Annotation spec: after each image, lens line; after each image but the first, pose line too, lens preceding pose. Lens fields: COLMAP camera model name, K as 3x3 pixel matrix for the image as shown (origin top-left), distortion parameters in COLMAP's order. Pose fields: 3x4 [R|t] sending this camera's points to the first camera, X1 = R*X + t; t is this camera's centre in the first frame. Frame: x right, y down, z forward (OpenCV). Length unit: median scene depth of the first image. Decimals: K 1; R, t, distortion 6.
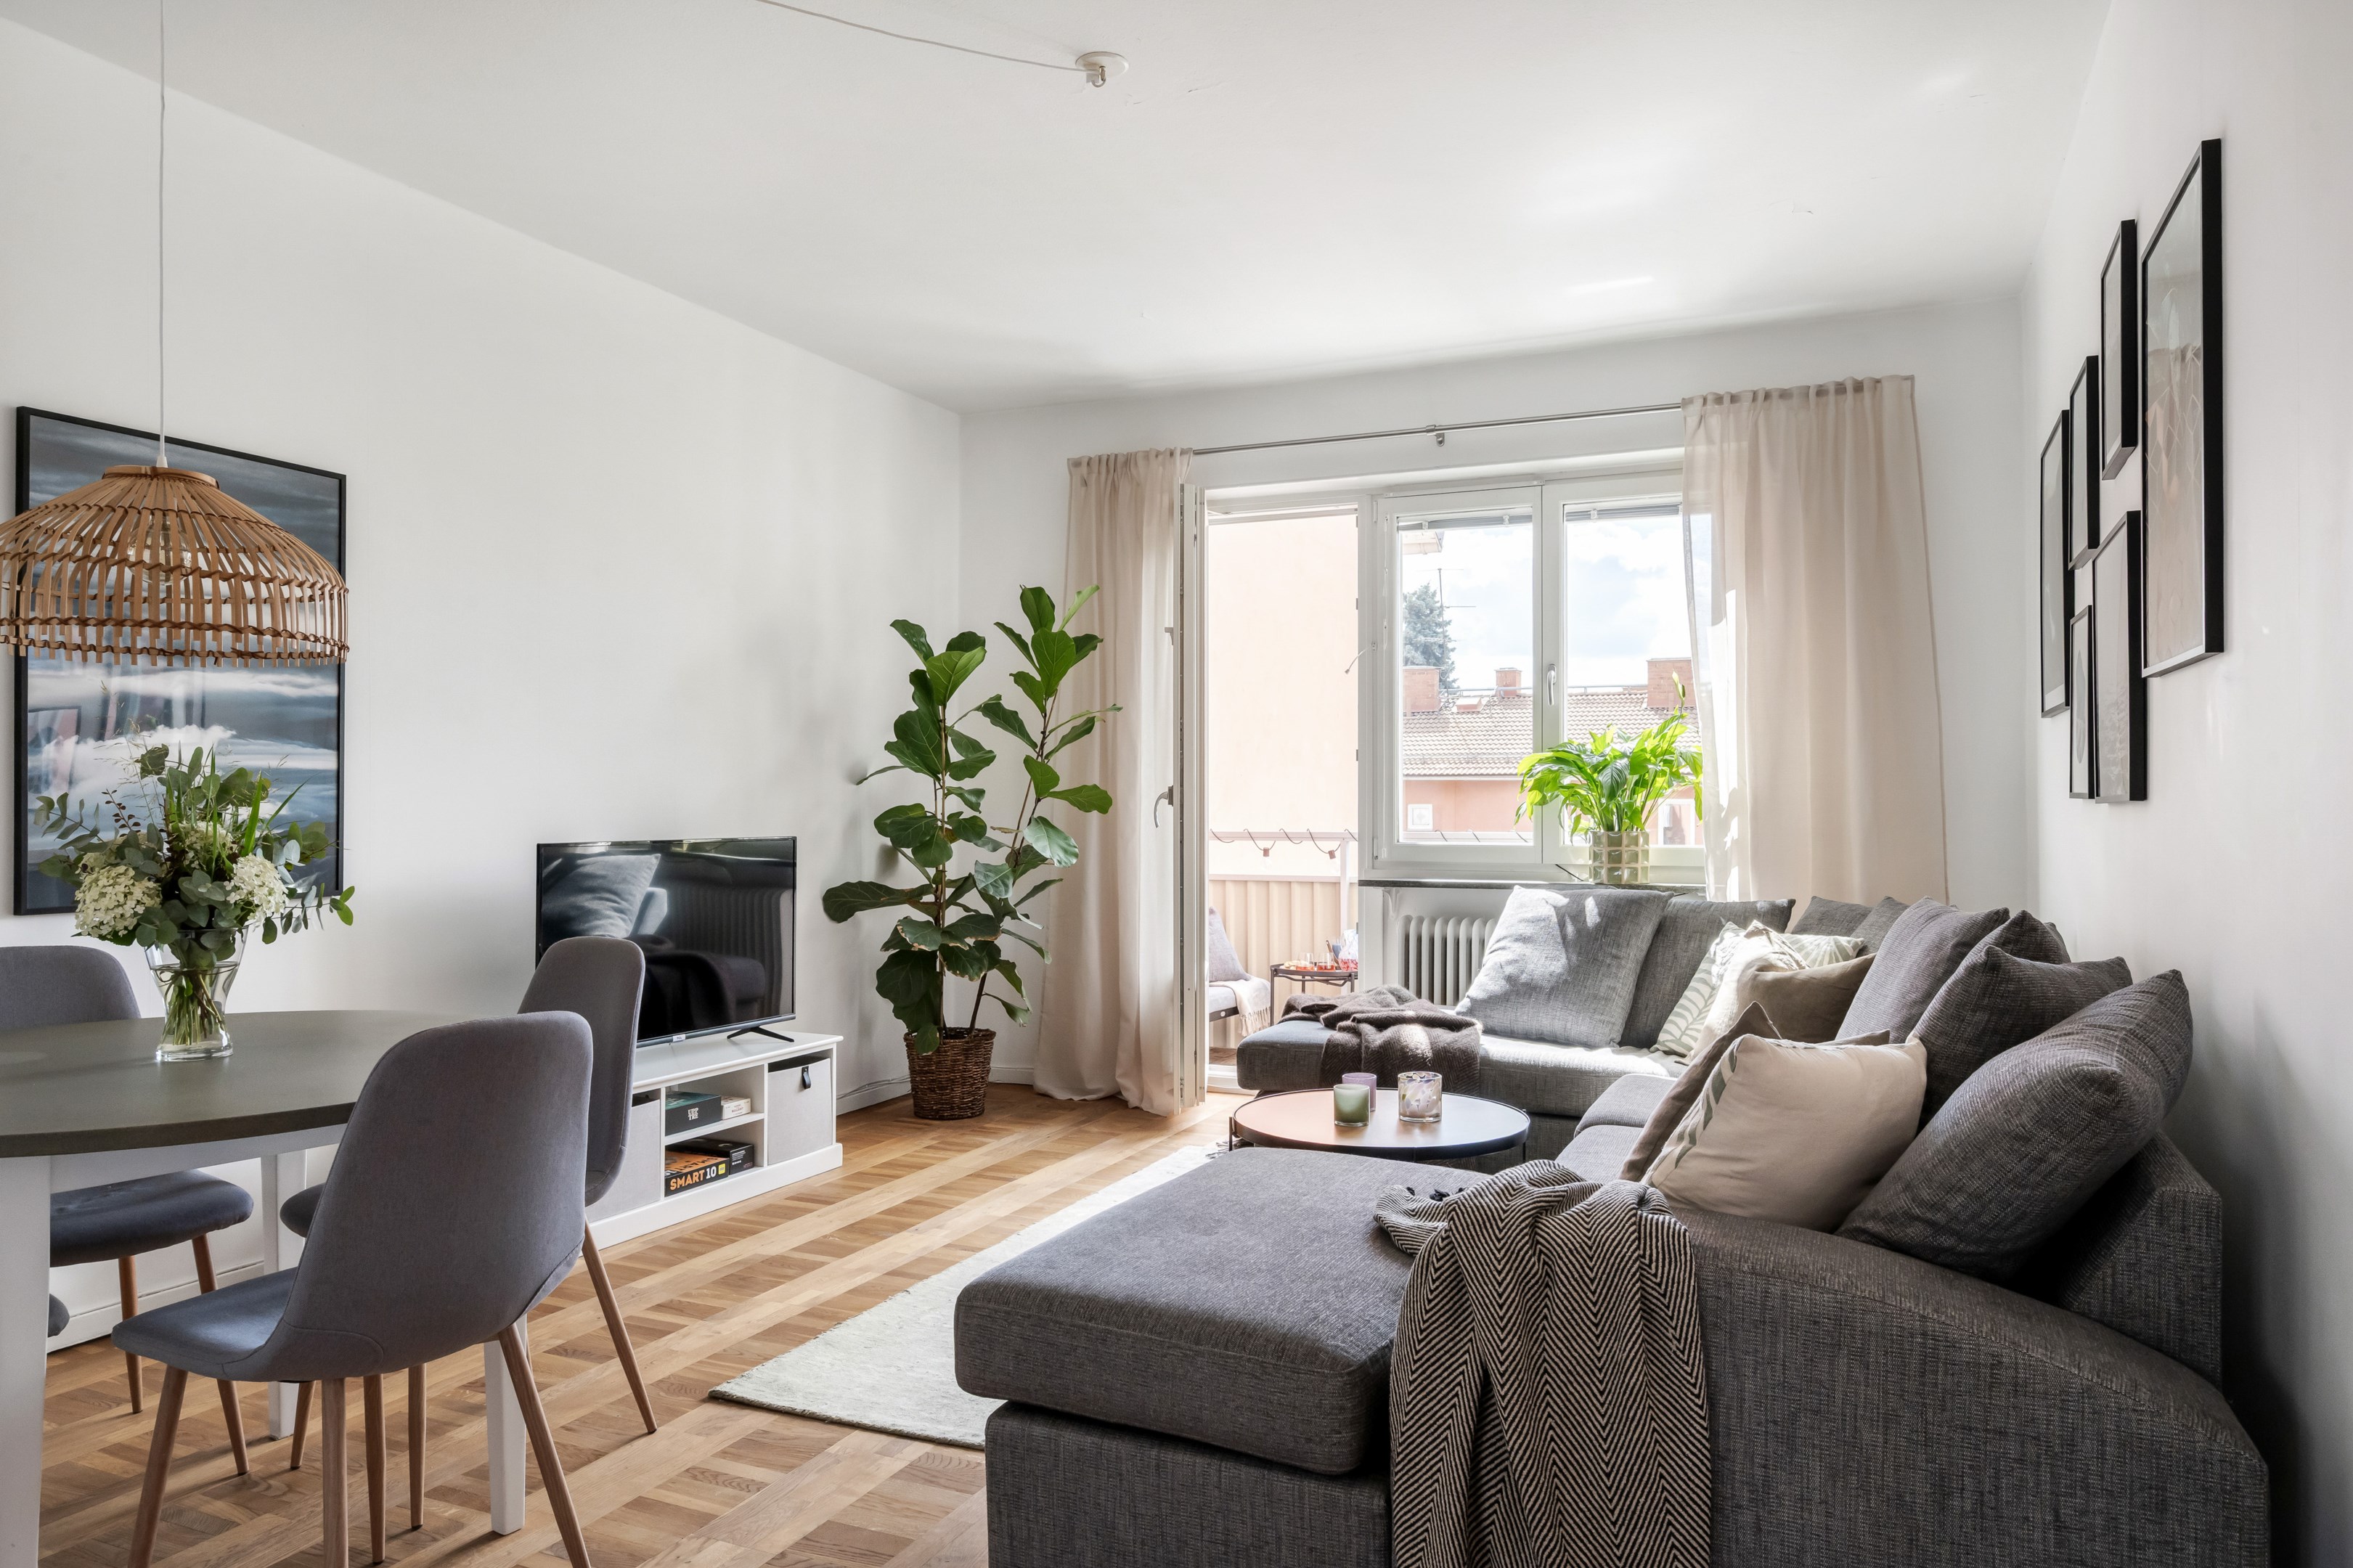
lens RADIAL K [[1521.8, 0, 1176.5], [0, 1521.8, 784.0], [0, 0, 1]] dist [0.002240, -0.000186]
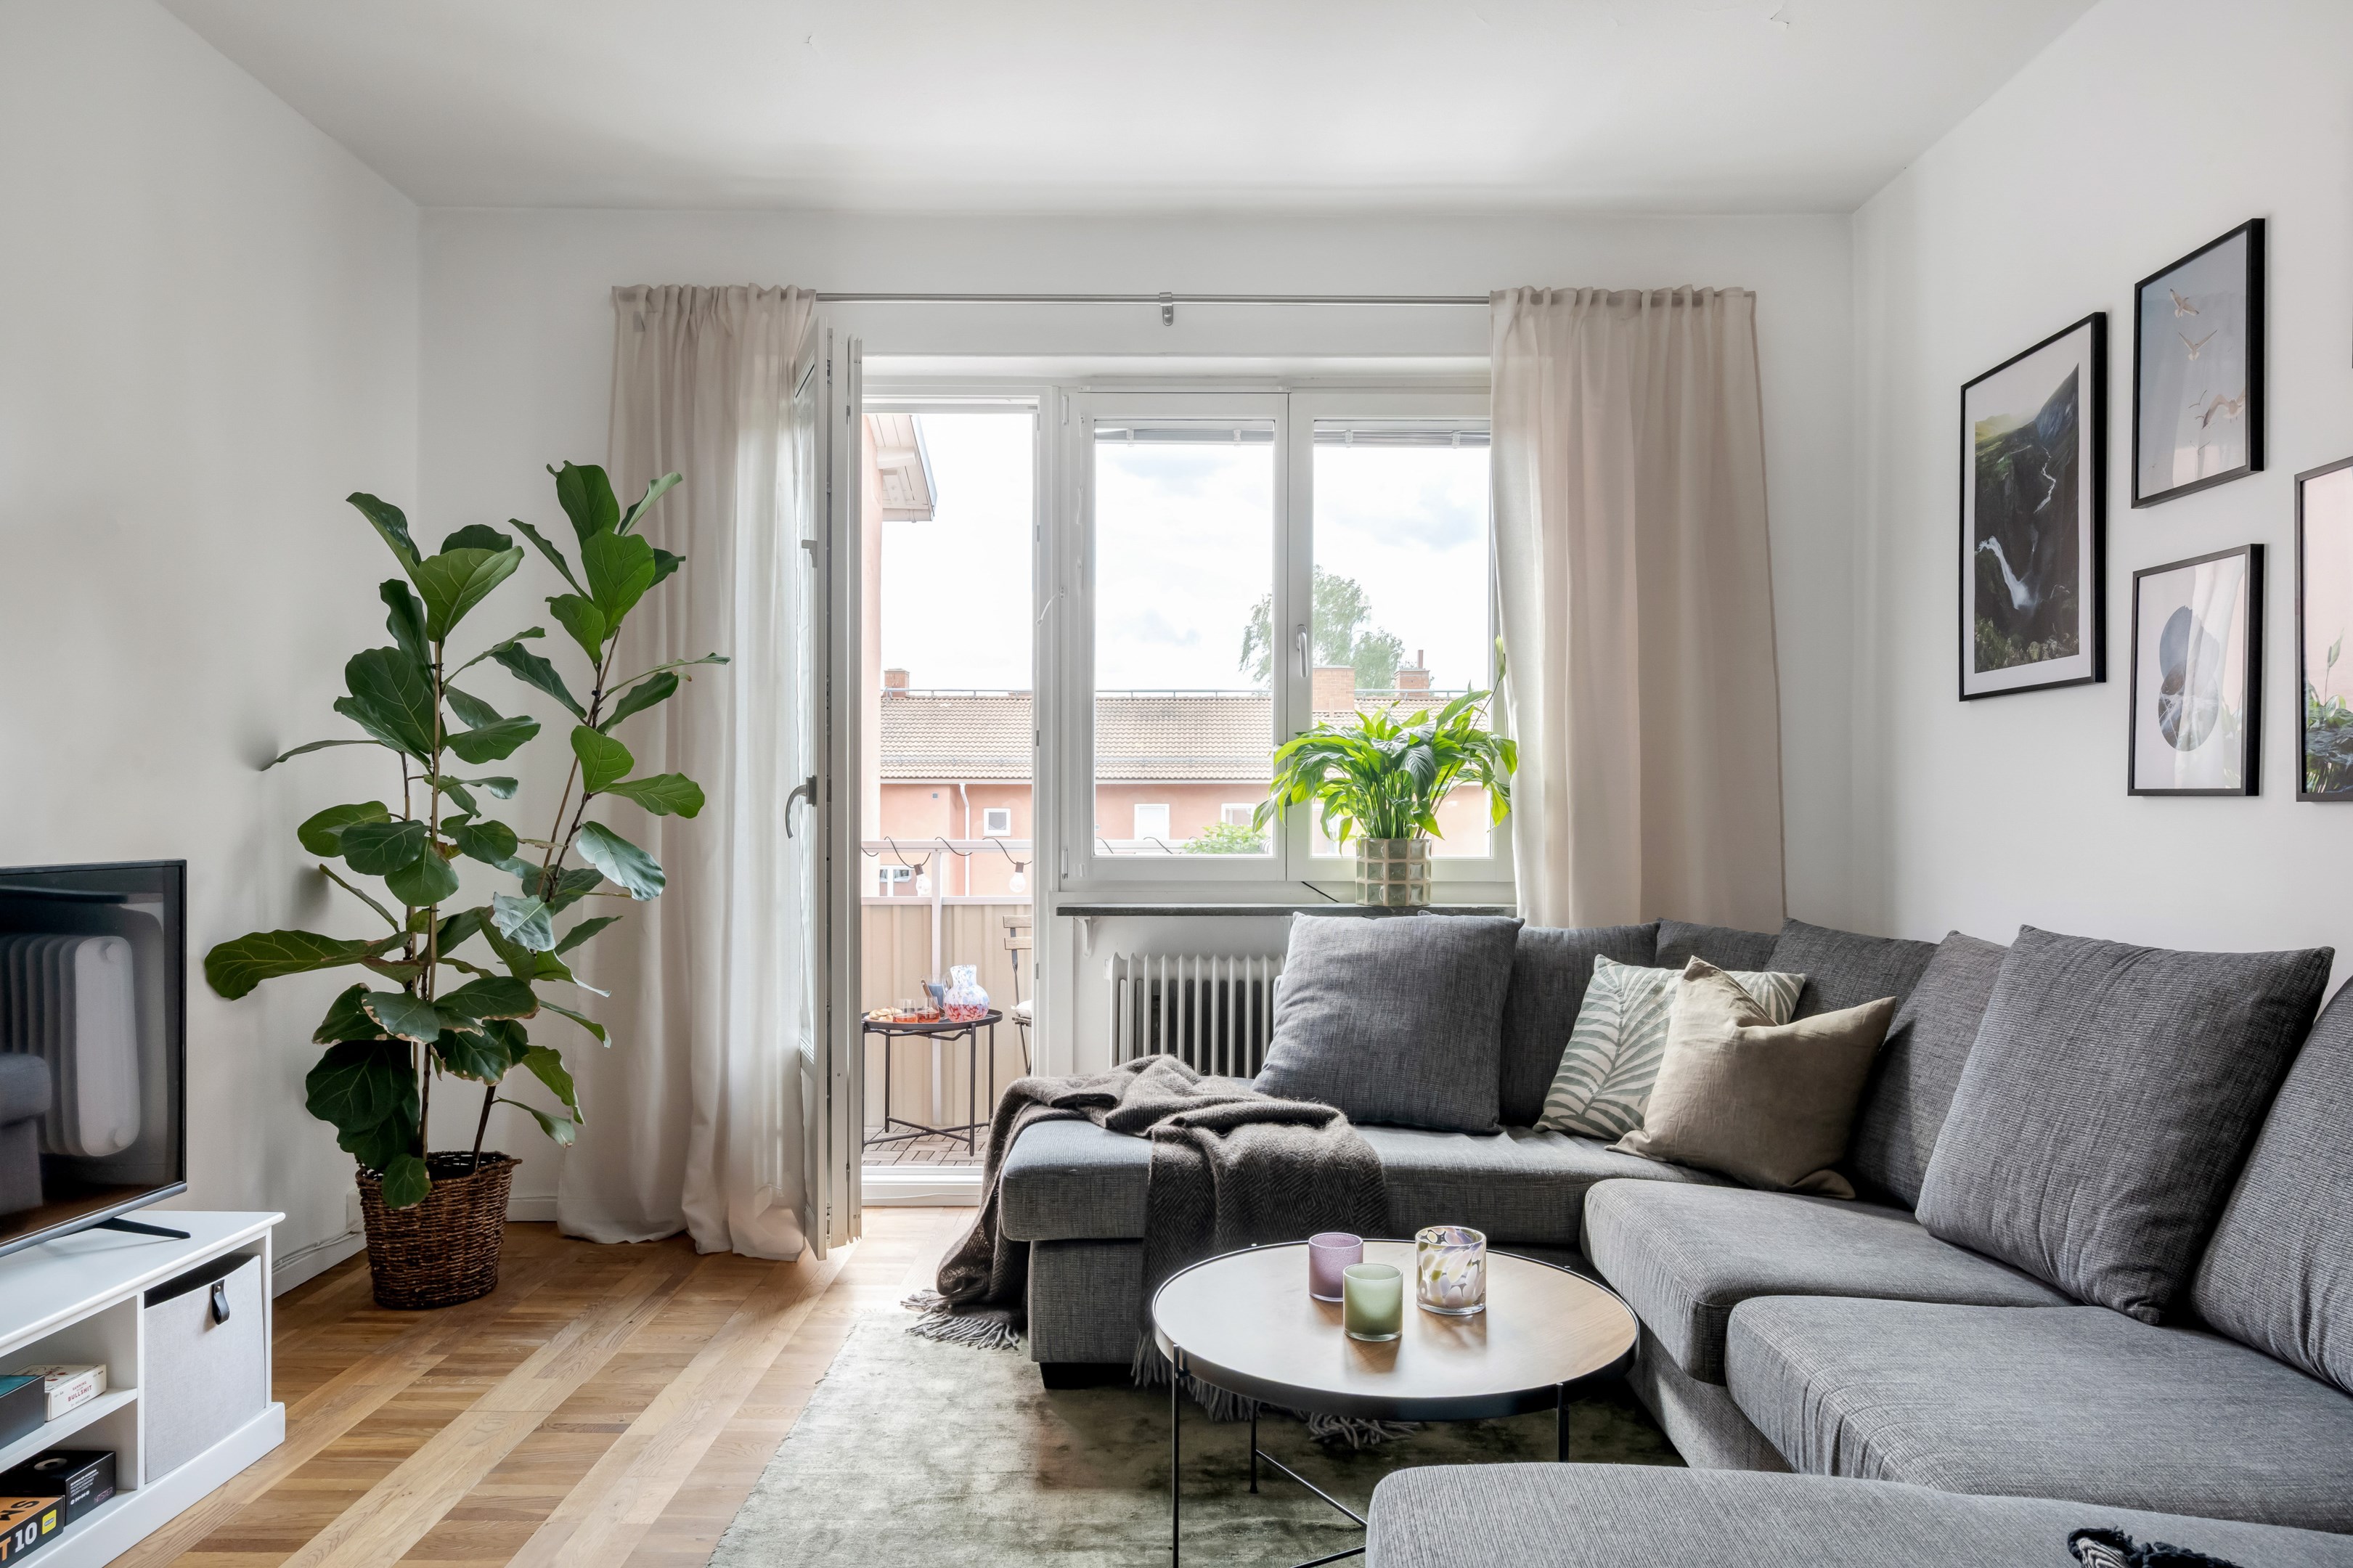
lens RADIAL K [[1530.0, 0, 1185.1], [0, 1530.0, 818.9], [0, 0, 1]] dist [-0.001425, -0.003240]
pose [[0.914644, -0.001214, 0.404258, -0.124418], [-0.006887, 0.999804, 0.018585, 0.006336], [-0.404201, -0.019783, 0.914456, 0.306151]]
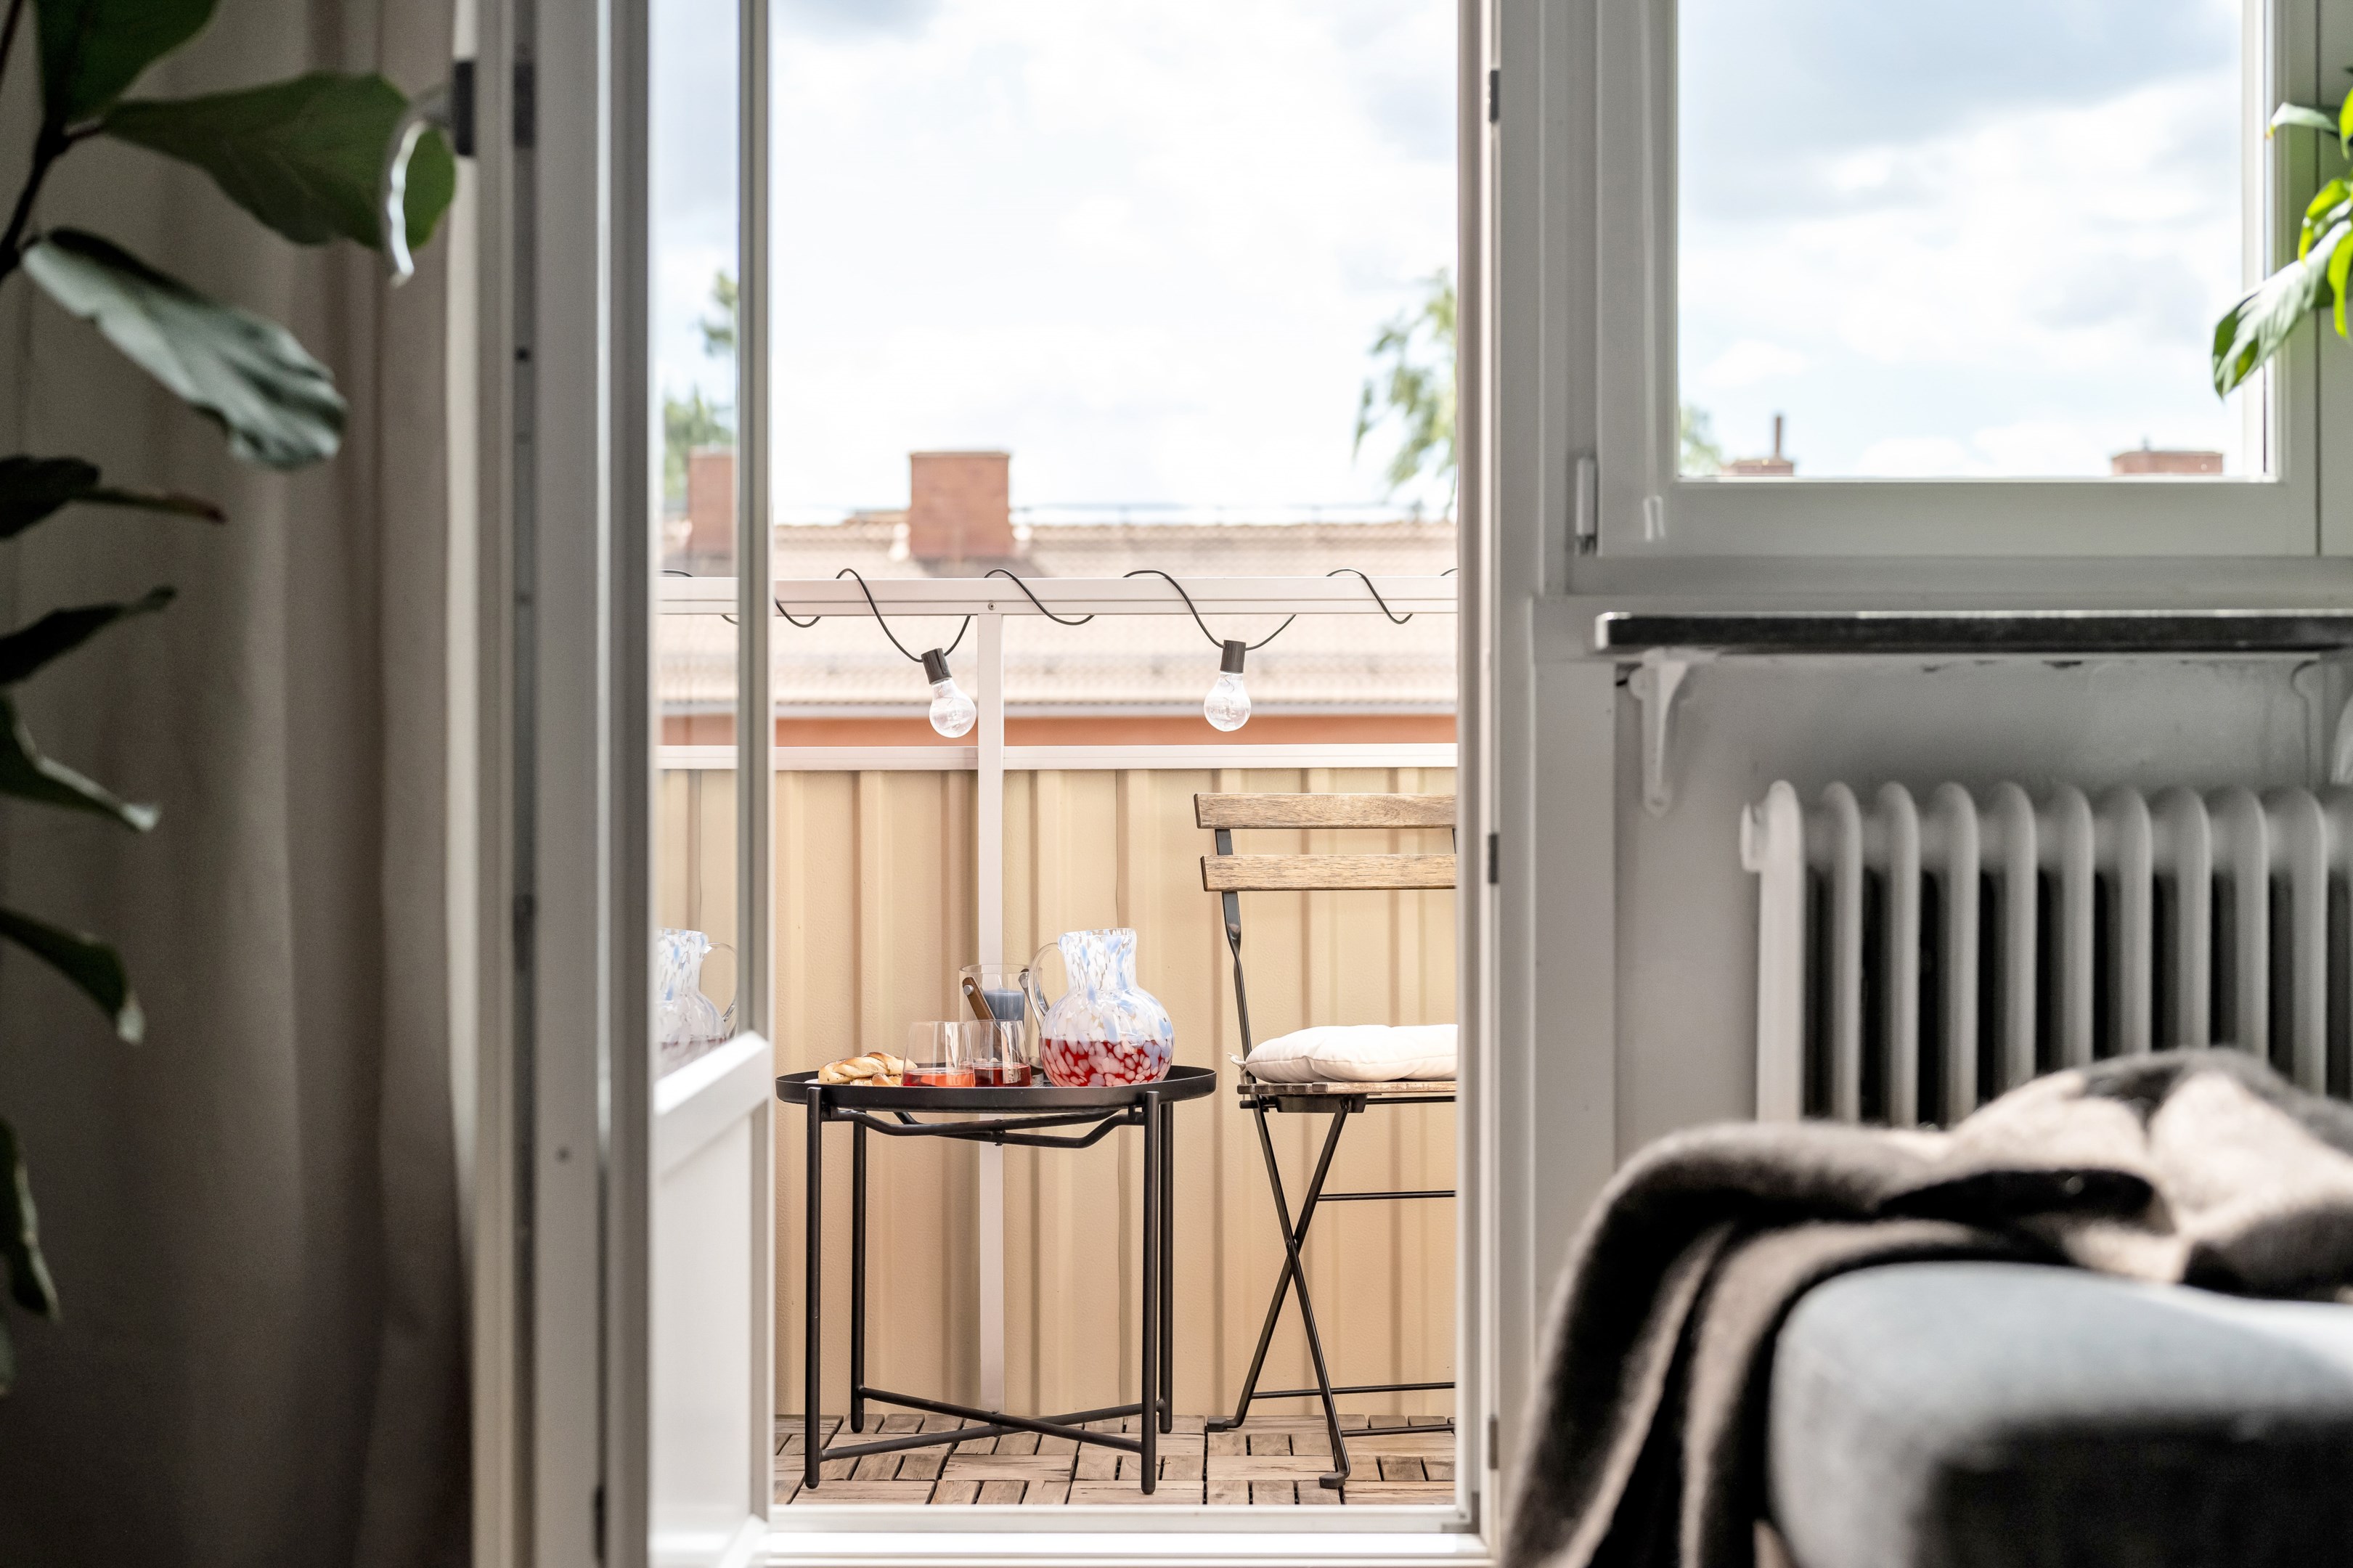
lens RADIAL K [[3386.7, 0, 1176.5], [0, 3386.7, 784.0], [0, 0, 1]] dist [0.006441, 0.010609]
pose [[0.919432, -0.002129, 0.393244, -0.129541], [-0.001235, 0.999965, 0.008299, 0.085270], [-0.393248, -0.008116, 0.919397, 0.591469]]
